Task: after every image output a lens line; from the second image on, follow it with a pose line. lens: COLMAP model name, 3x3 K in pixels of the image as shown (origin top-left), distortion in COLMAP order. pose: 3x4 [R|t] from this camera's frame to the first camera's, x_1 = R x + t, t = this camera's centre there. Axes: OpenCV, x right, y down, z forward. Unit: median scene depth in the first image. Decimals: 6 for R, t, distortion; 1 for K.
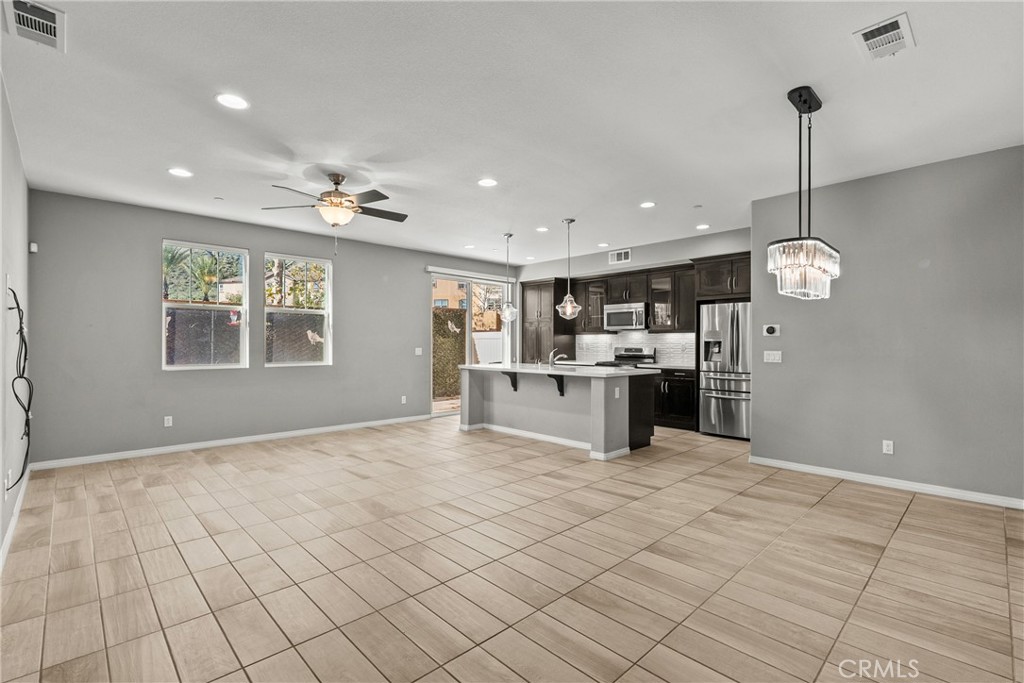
lens RADIAL K [[466.1, 0, 507.9], [0, 466.1, 342.9], [0, 0, 1]] dist [-0.002388, 0.000533]
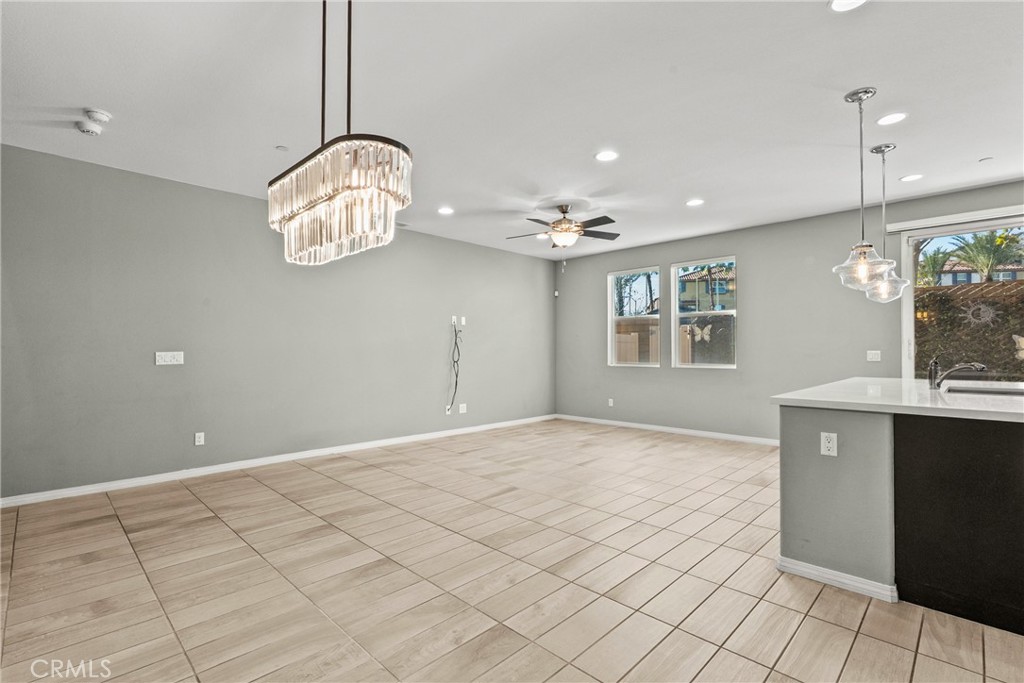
lens RADIAL K [[468.6, 0, 508.8], [0, 468.6, 349.4], [0, 0, 1]] dist [-0.003735, 0.000280]
pose [[0.031959, -0.003542, -0.999483, 0.614410], [0.005401, 0.999980, -0.003371, 0.011581], [0.999475, -0.005290, 0.031977, 0.596934]]
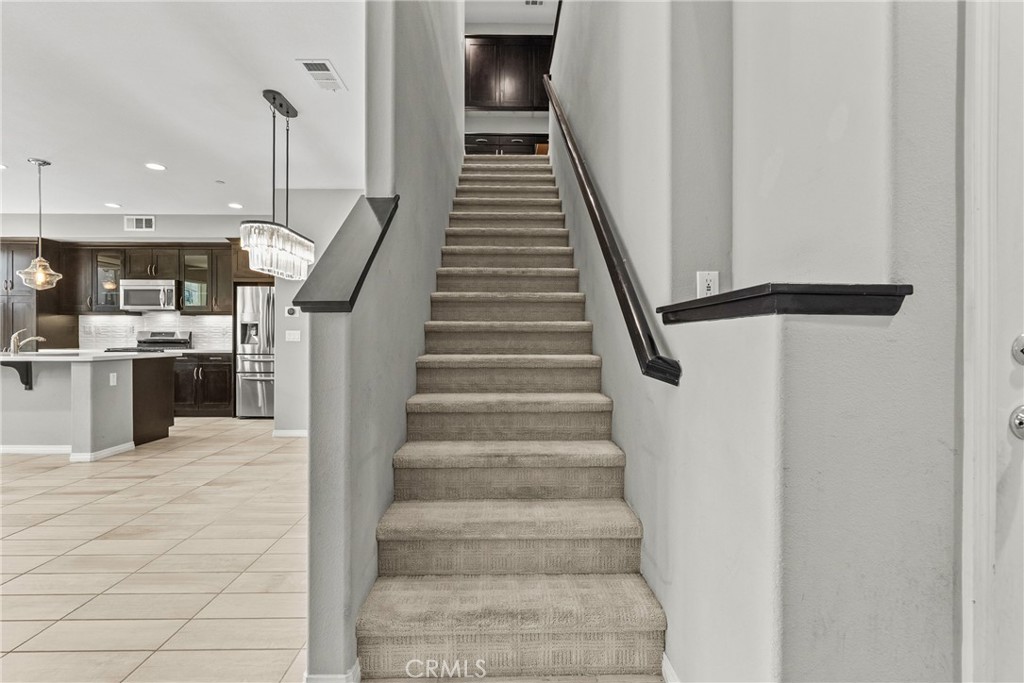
lens RADIAL K [[473.0, 0, 509.7], [0, 473.0, 339.1], [0, 0, 1]] dist [-0.001084, 0.000335]
pose [[0.677570, -0.002811, 0.735452, 0.080825], [-0.002526, 0.999978, 0.006150, 0.023928], [-0.735454, -0.006025, 0.677548, -0.101731]]
